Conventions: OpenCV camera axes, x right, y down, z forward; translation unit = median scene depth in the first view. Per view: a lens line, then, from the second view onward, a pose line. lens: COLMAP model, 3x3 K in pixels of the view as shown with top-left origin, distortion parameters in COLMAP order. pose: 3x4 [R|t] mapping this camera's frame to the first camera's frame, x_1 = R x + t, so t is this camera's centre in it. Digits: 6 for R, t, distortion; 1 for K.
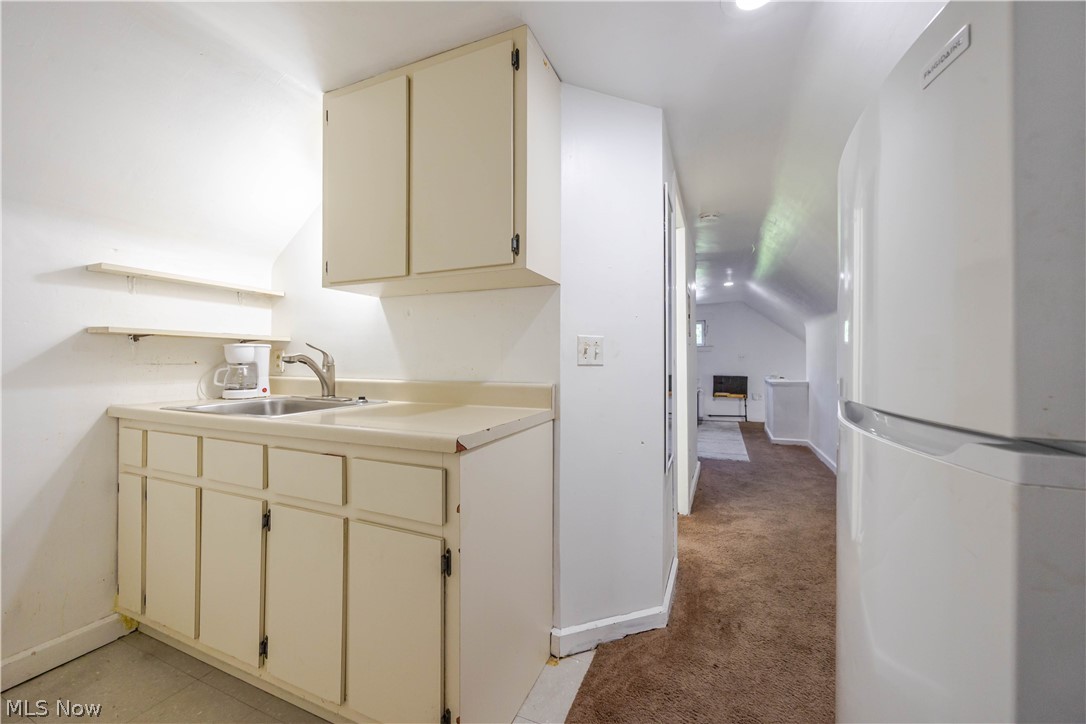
lens RADIAL K [[437.1, 0, 542.3], [0, 437.1, 357.5], [0, 0, 1]] dist [-0.001465, -0.000281]
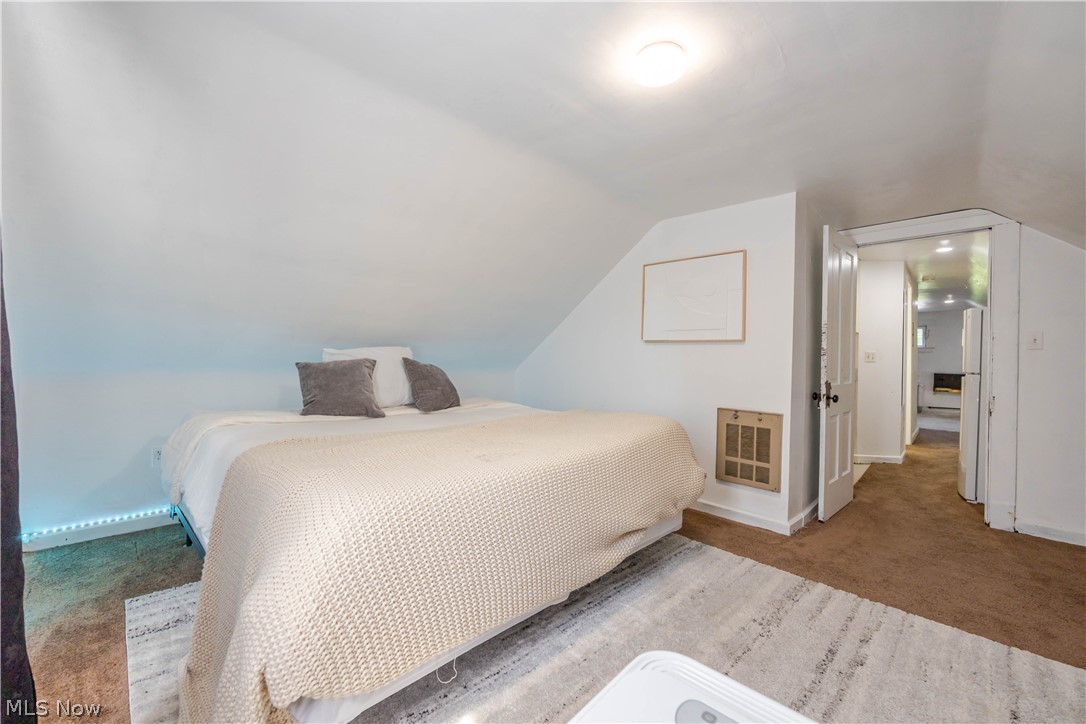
lens RADIAL K [[437.1, 0, 542.3], [0, 437.1, 357.5], [0, 0, 1]] dist [-0.001465, -0.000281]
pose [[0.933074, 0.016449, -0.359309, -0.177134], [-0.012125, 0.999824, 0.014285, -0.005083], [0.359480, -0.008972, 0.933109, -0.491802]]
